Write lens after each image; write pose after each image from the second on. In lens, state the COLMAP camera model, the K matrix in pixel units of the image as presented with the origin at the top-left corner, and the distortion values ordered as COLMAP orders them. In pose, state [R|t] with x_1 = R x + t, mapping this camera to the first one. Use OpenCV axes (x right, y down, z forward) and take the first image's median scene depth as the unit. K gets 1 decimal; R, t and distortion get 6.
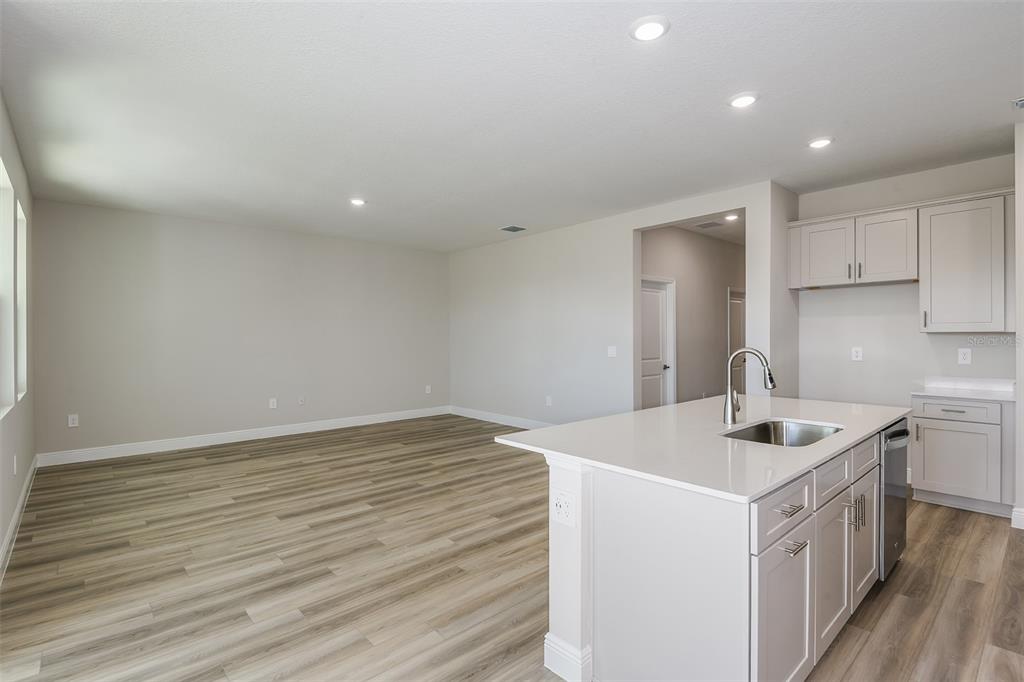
lens RADIAL K [[510.5, 0, 513.2], [0, 510.5, 342.9], [0, 0, 1]] dist [-0.016303, -0.000963]
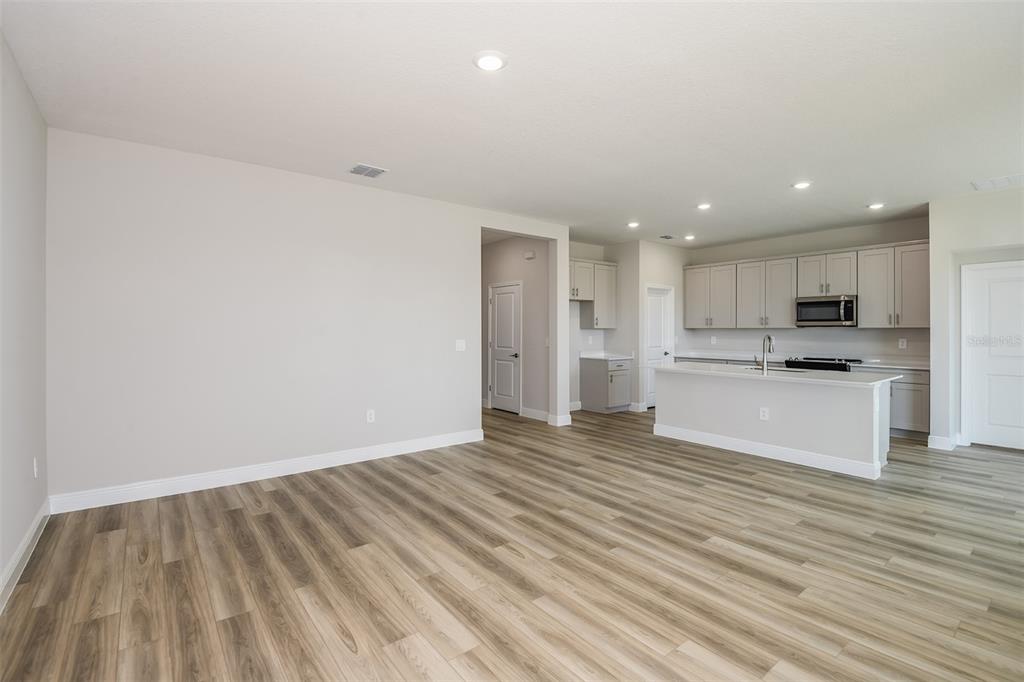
lens RADIAL K [[471.1, 0, 512.1], [0, 471.1, 340.7], [0, 0, 1]] dist [-0.011036, -0.000475]
pose [[0.041821, -0.037882, 0.998407, -1.094749], [0.000334, 0.999281, 0.037901, -0.043169], [-0.999125, -0.001252, 0.041804, 1.331076]]
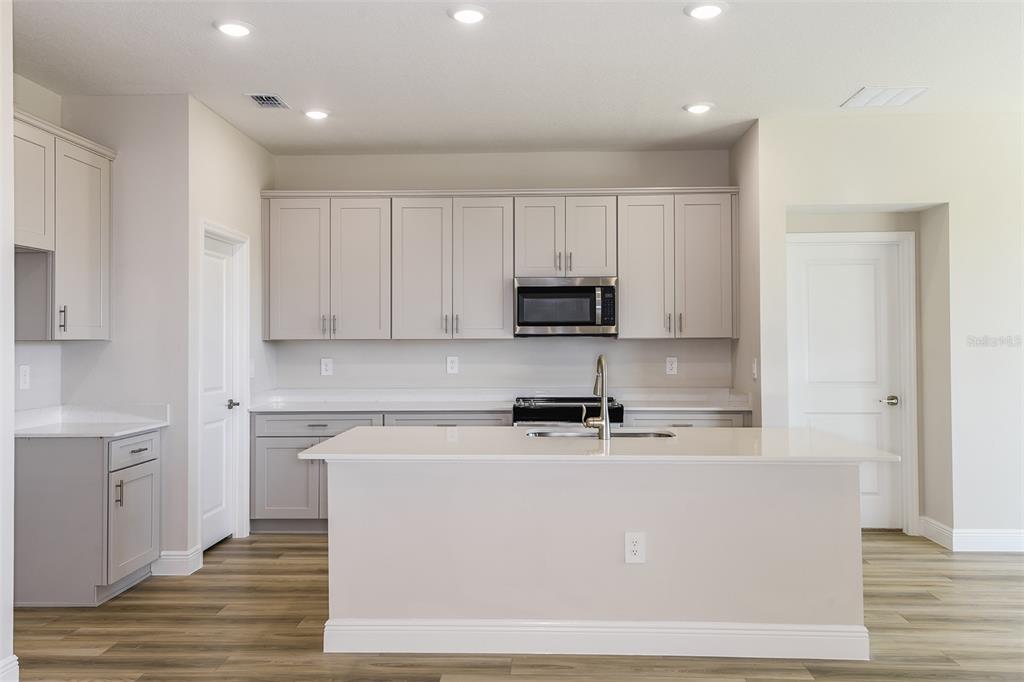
lens RADIAL K [[820.5, 0, 500.9], [0, 820.5, 326.5], [0, 0, 1]] dist [0.025094, -0.005387]
pose [[-0.742056, 0.001913, 0.670335, -0.568353], [-0.007336, 0.999913, -0.010974, -0.034454], [-0.670298, -0.013061, -0.741977, 1.429683]]
